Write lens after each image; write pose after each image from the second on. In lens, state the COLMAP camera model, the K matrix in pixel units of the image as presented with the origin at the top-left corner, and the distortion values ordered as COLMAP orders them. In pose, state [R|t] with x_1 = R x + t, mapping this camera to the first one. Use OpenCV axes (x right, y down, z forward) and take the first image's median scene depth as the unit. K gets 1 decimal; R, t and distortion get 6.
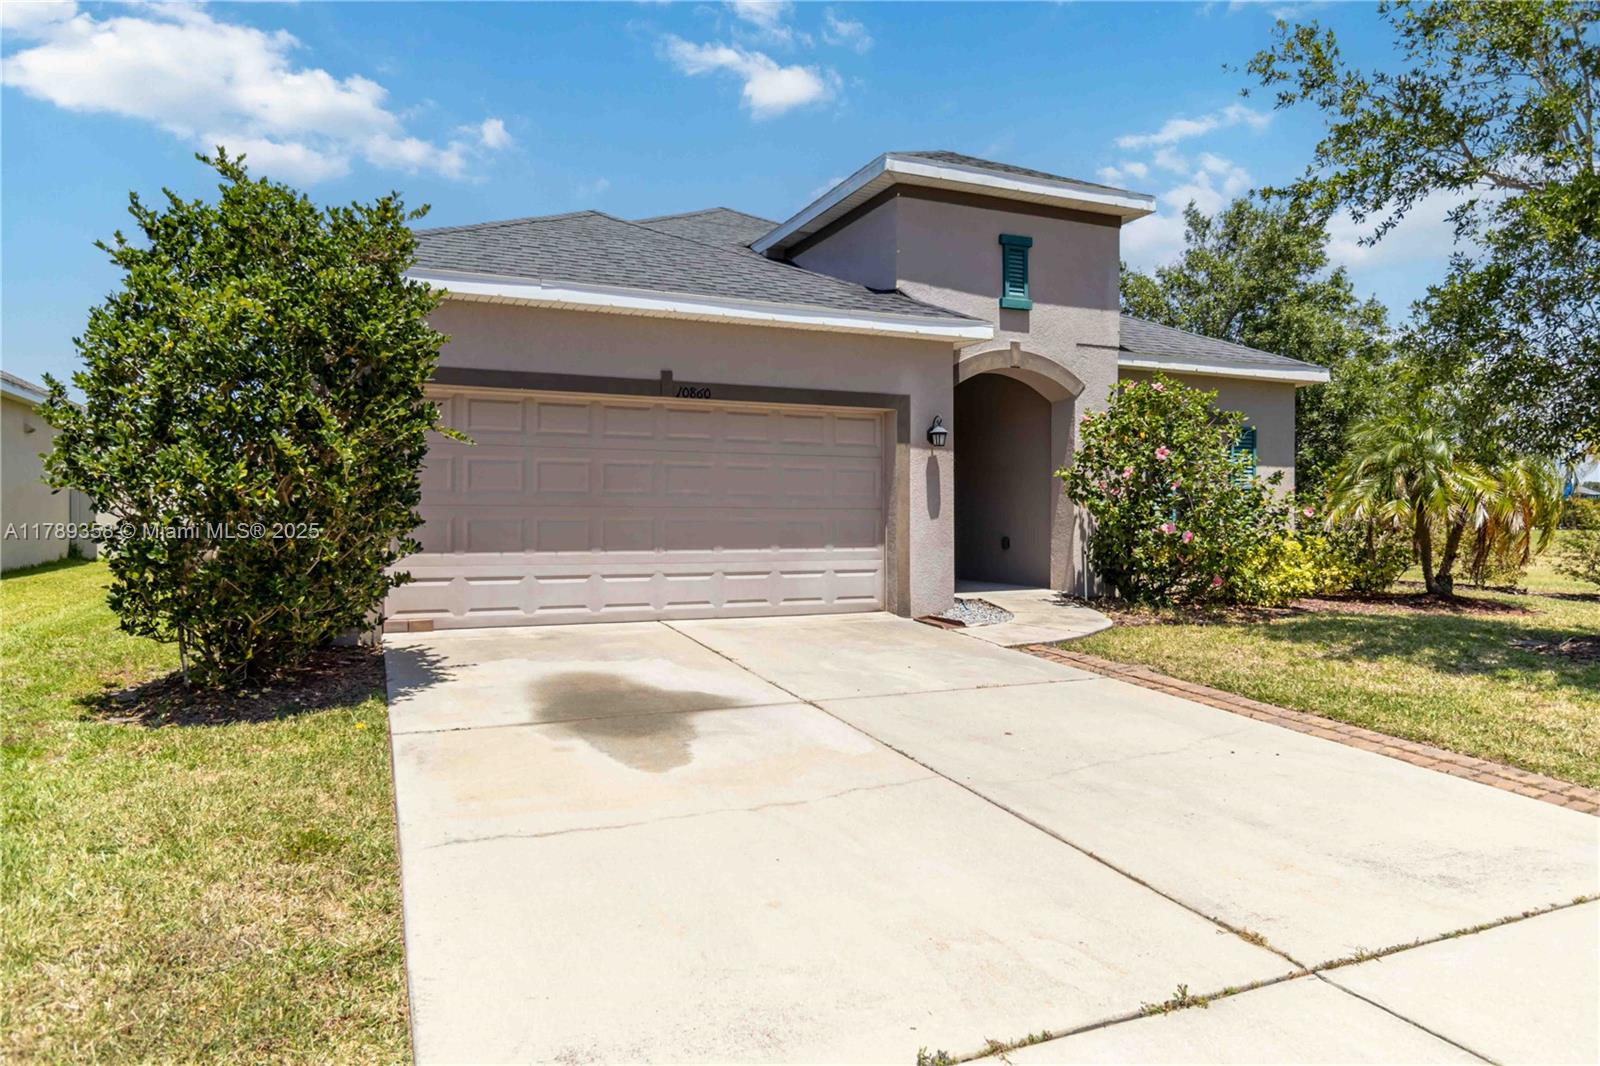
lens RADIAL K [[1004.3, 0, 798.9], [0, 1004.3, 540.9], [0, 0, 1]] dist [0.001308, -0.000792]
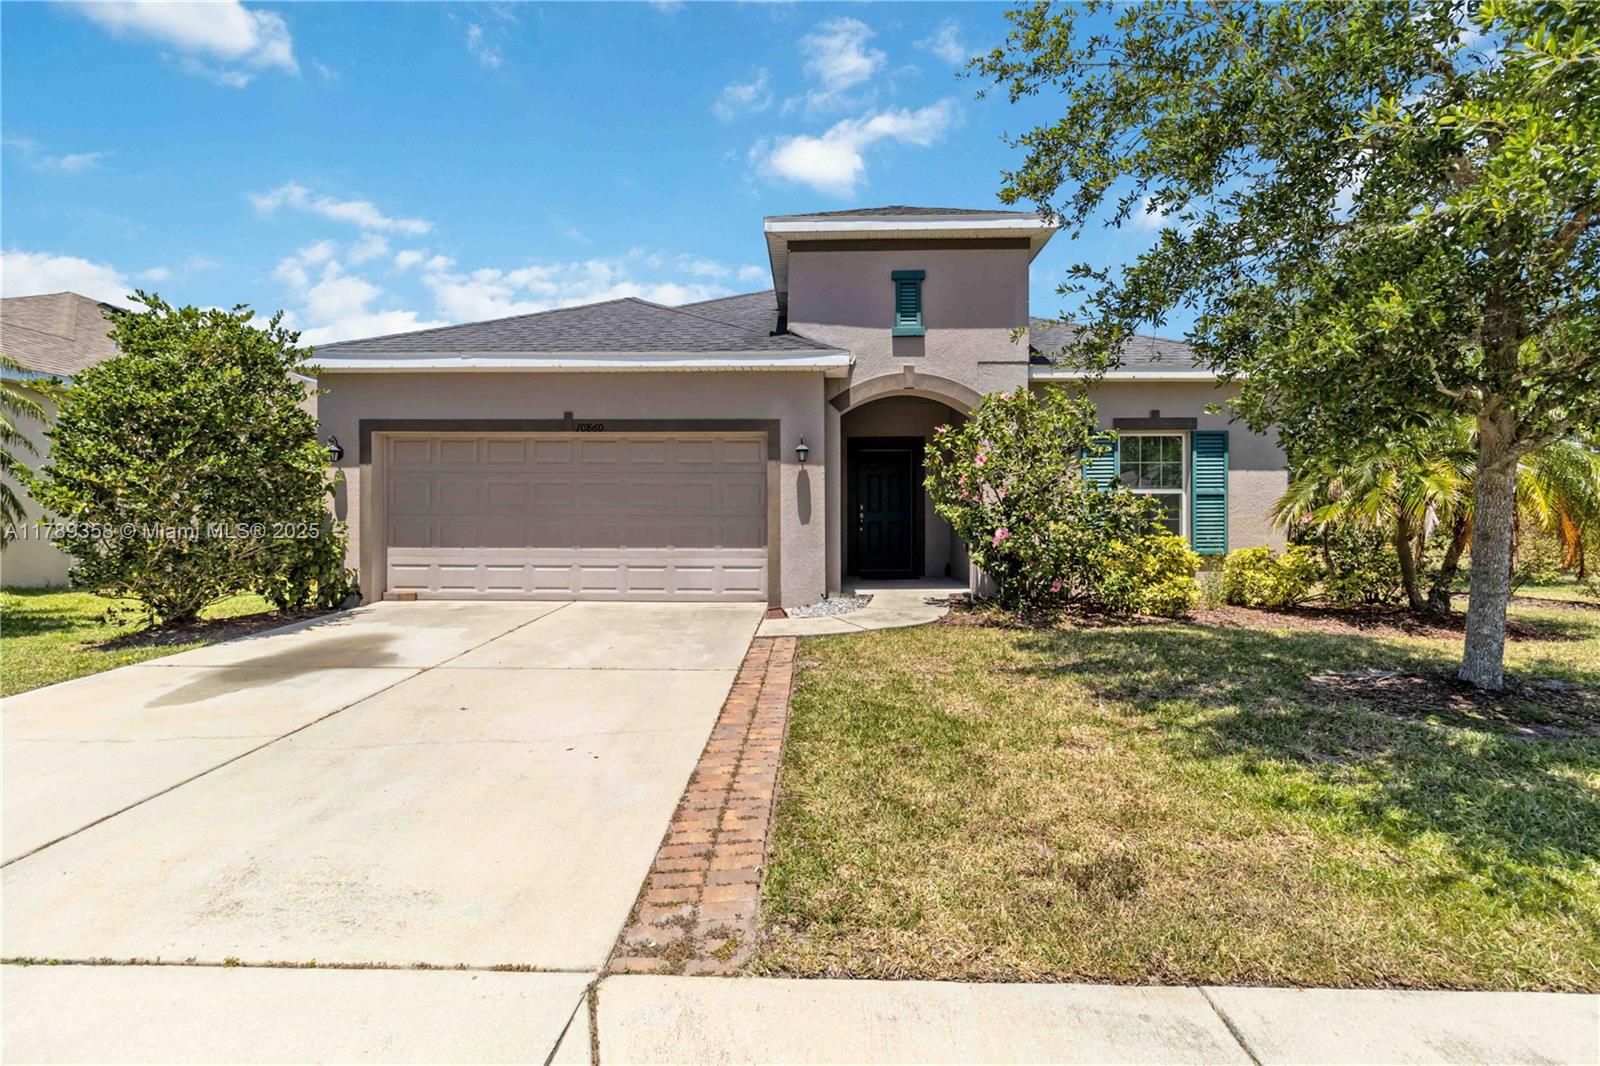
lens RADIAL K [[752.4, 0, 800.0], [0, 752.4, 535.3], [0, 0, 1]] dist [-0.000221, 0.001666]
pose [[0.903088, 0.006291, -0.429410, 0.503868], [-0.010913, 0.999906, -0.008301, -0.001863], [0.429318, 0.012183, 0.903071, 0.211553]]
